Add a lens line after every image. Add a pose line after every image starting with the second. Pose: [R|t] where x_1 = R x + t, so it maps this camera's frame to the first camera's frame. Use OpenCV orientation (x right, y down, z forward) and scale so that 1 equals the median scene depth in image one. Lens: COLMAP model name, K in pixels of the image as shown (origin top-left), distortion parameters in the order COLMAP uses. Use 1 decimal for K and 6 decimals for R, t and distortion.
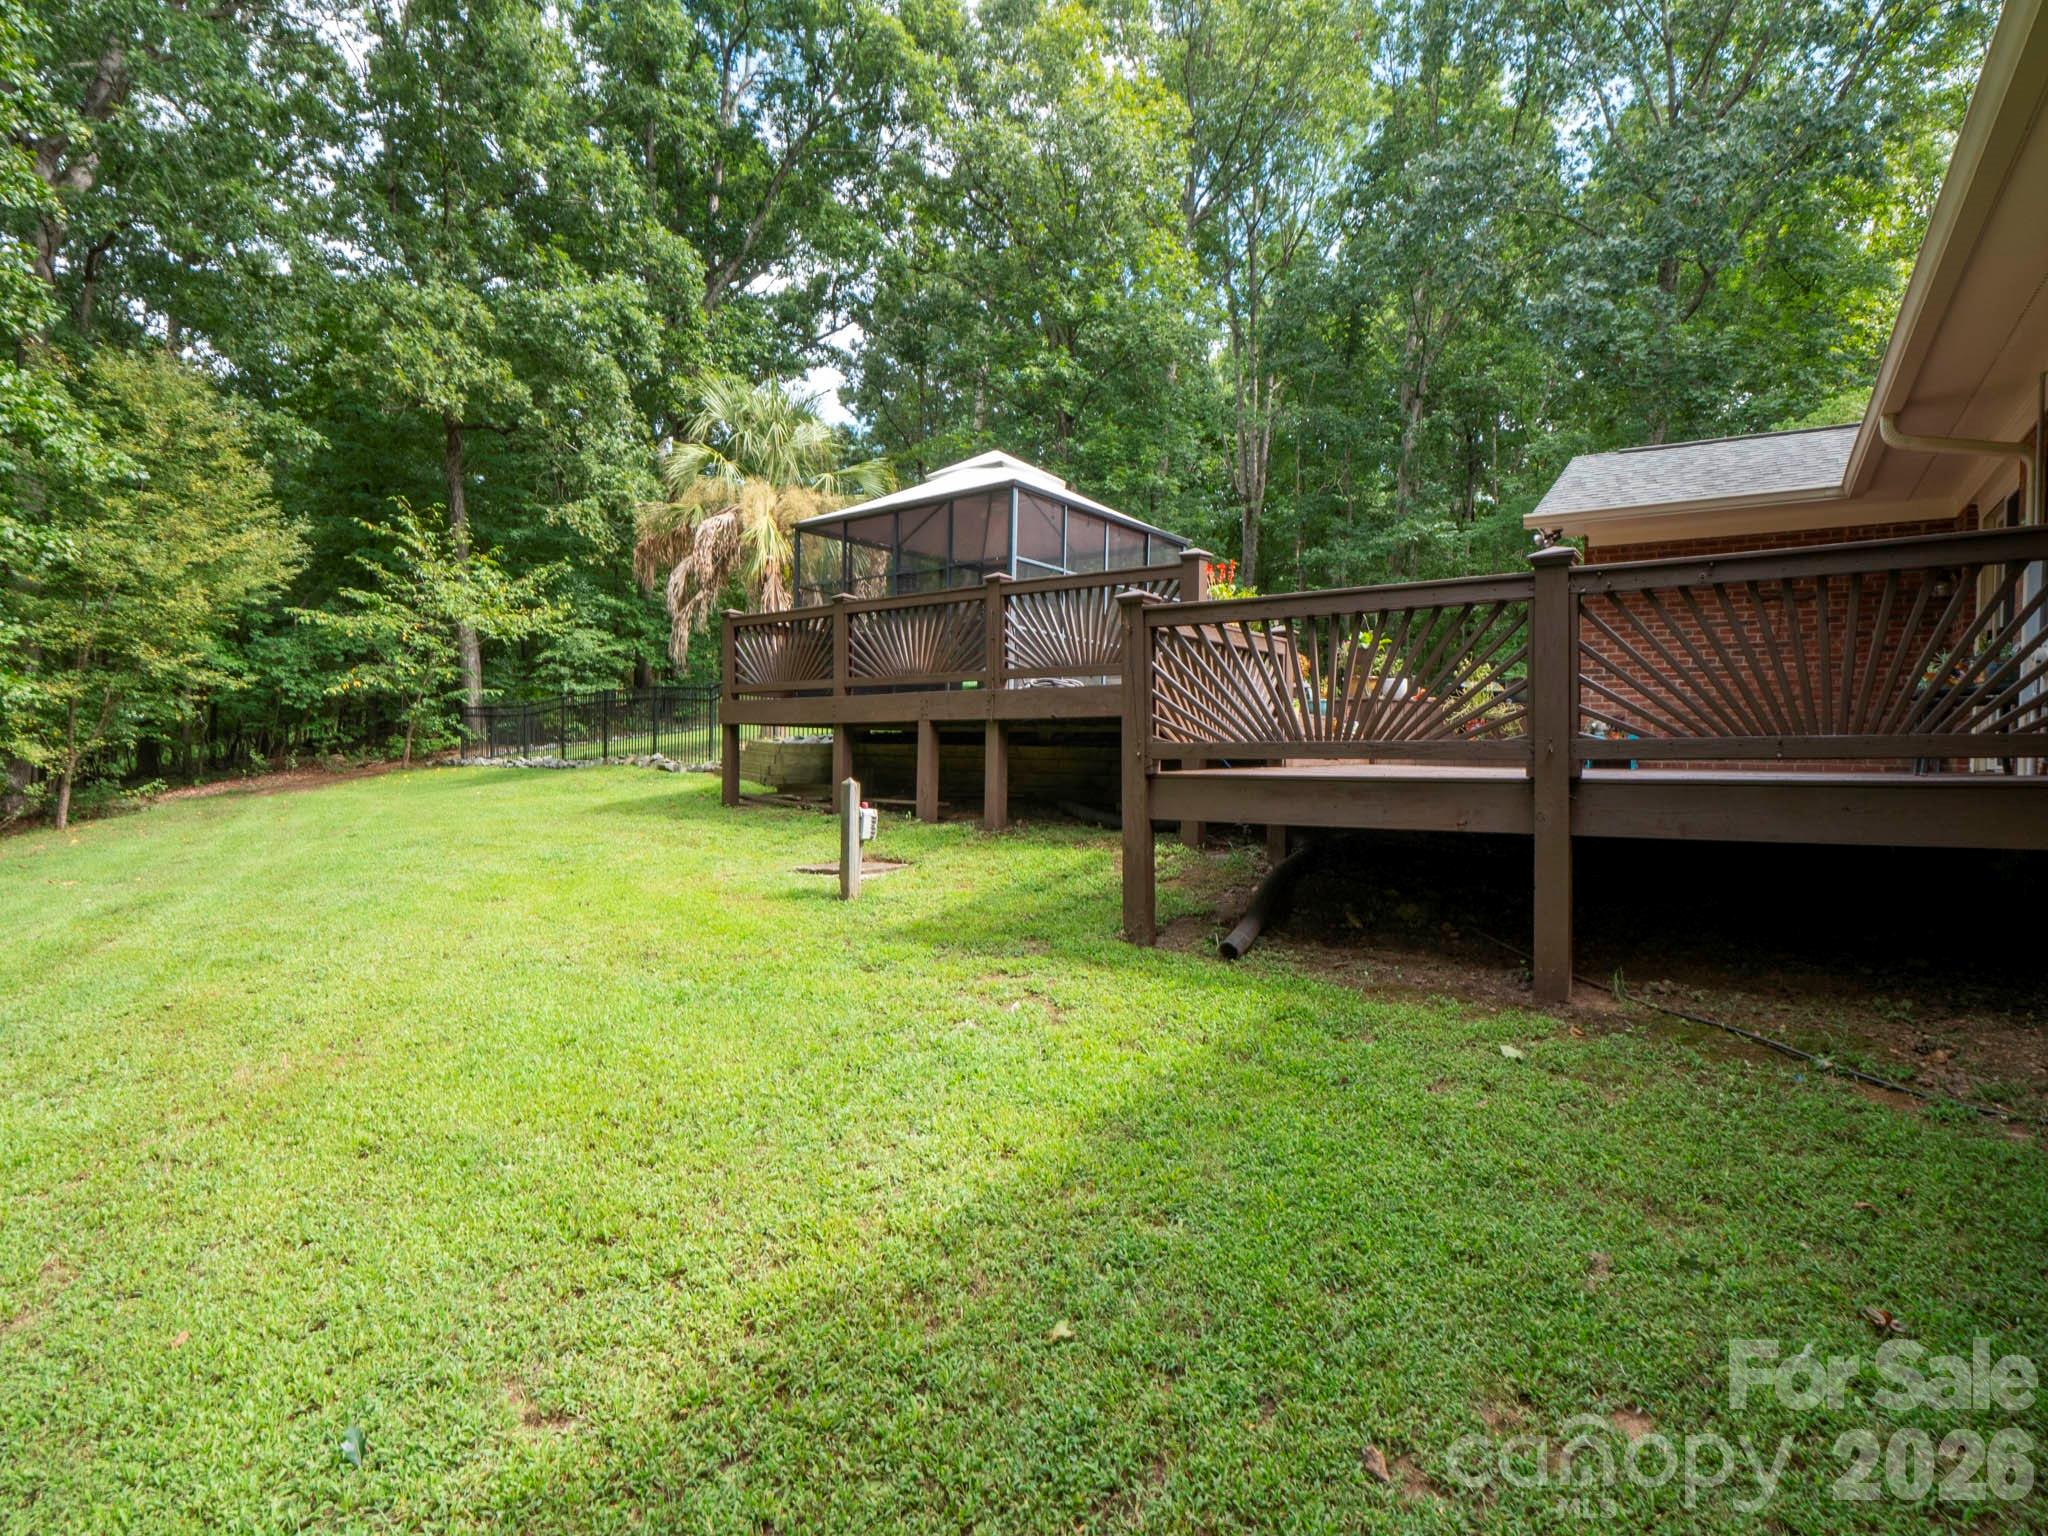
lens RADIAL K [[1042.0, 0, 1024.0], [0, 1042.0, 768.0], [0, 0, 1]] dist [0.002475, 0.000204]
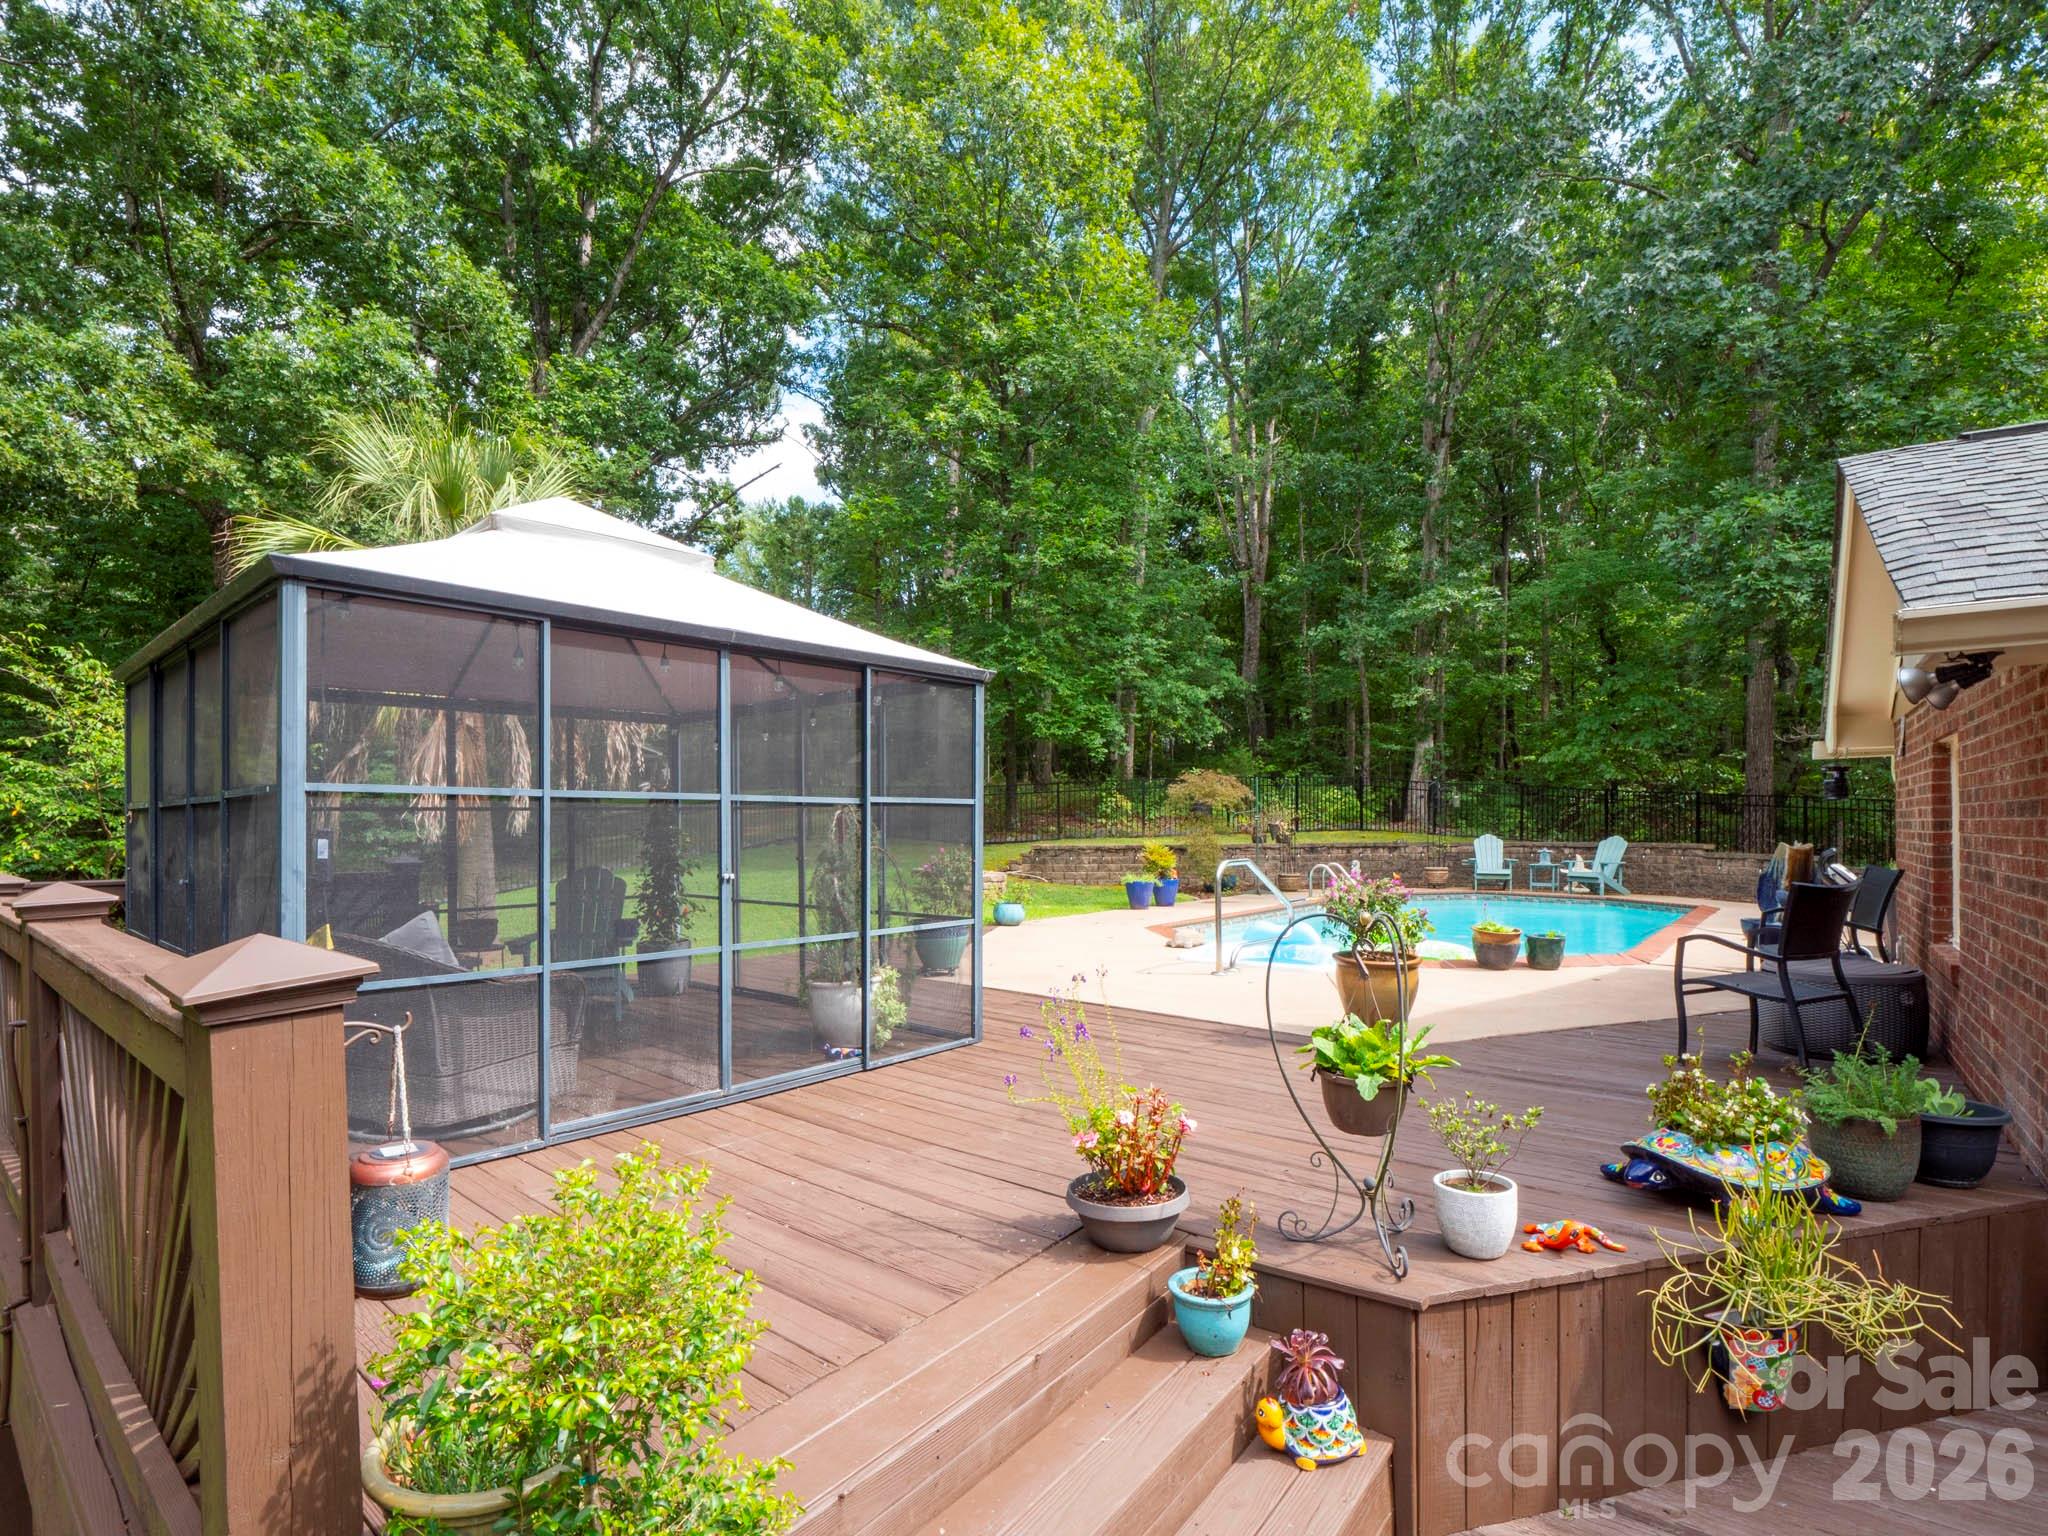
lens RADIAL K [[1027.6, 0, 1016.0], [0, 1027.6, 811.0], [0, 0, 1]] dist [-0.002993, -0.005630]
pose [[0.998847, -0.028661, -0.038504, 0.083971], [0.027649, 0.999264, -0.026582, -0.064408], [0.039237, 0.025487, 0.998905, 0.242508]]
